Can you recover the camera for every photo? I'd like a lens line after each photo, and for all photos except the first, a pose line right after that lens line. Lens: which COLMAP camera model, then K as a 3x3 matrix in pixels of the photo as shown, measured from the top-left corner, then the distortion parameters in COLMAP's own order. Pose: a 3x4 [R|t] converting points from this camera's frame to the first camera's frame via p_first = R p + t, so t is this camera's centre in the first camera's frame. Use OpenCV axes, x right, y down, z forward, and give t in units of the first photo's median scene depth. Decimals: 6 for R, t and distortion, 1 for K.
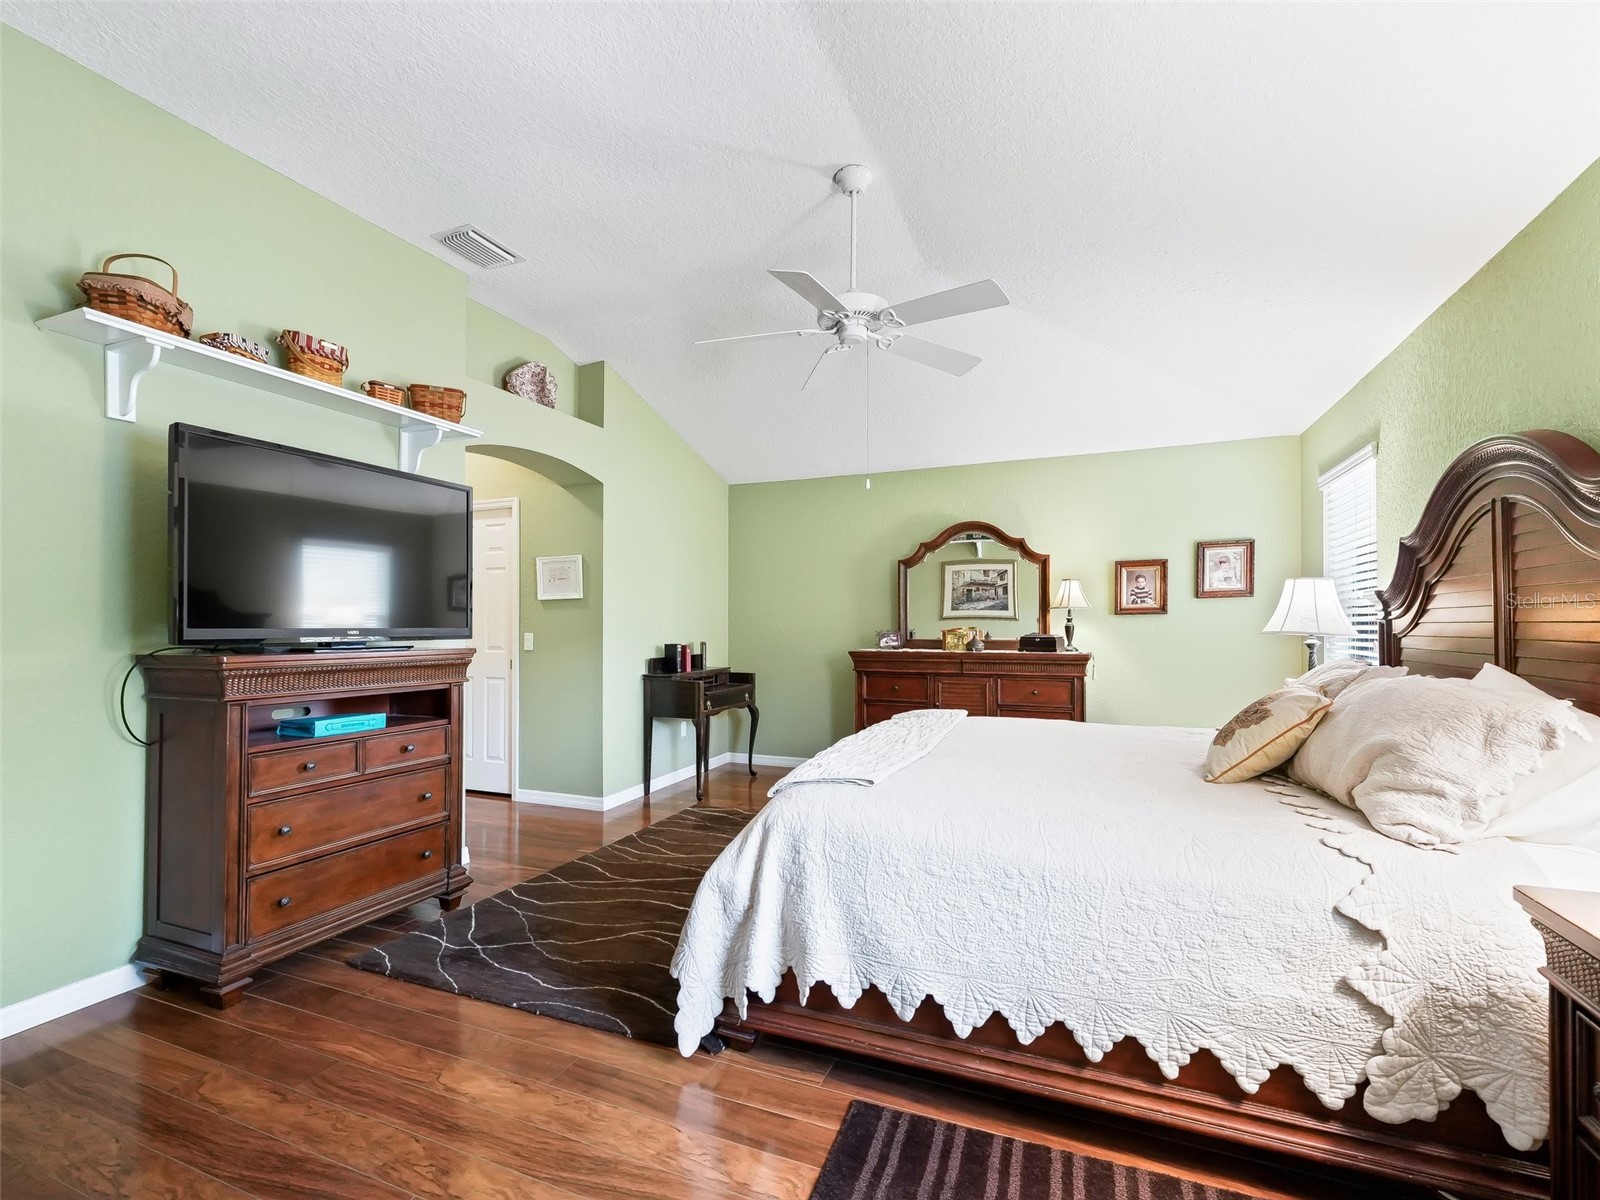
lens RADIAL K [[729.1, 0, 805.0], [0, 729.1, 615.9], [0, 0, 1]] dist [0.007448, -0.001125]
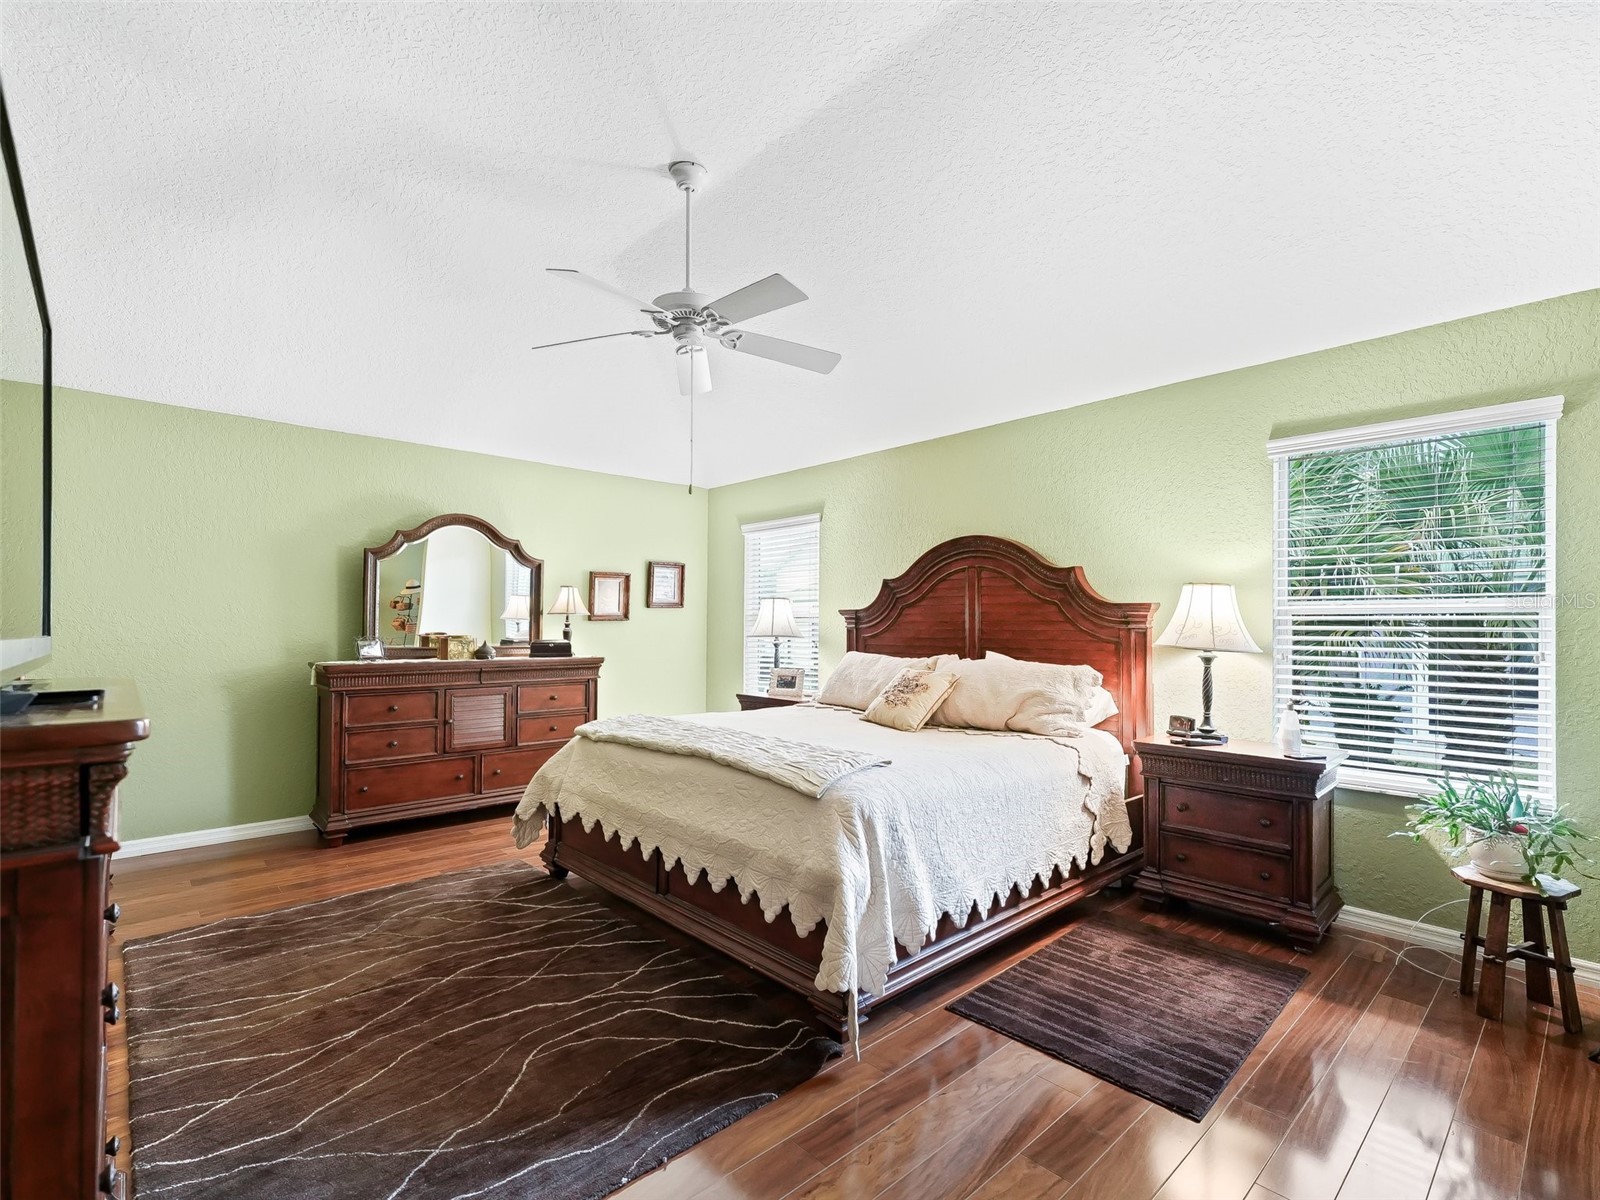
lens RADIAL K [[729.1, 0, 818.1], [0, 729.1, 627.8], [0, 0, 1]] dist [0.007448, -0.001125]
pose [[0.417812, 0.004688, 0.908522, -0.473892], [-0.013797, 0.999904, 0.001186, 0.002744], [-0.908429, -0.013030, 0.417836, 0.273752]]
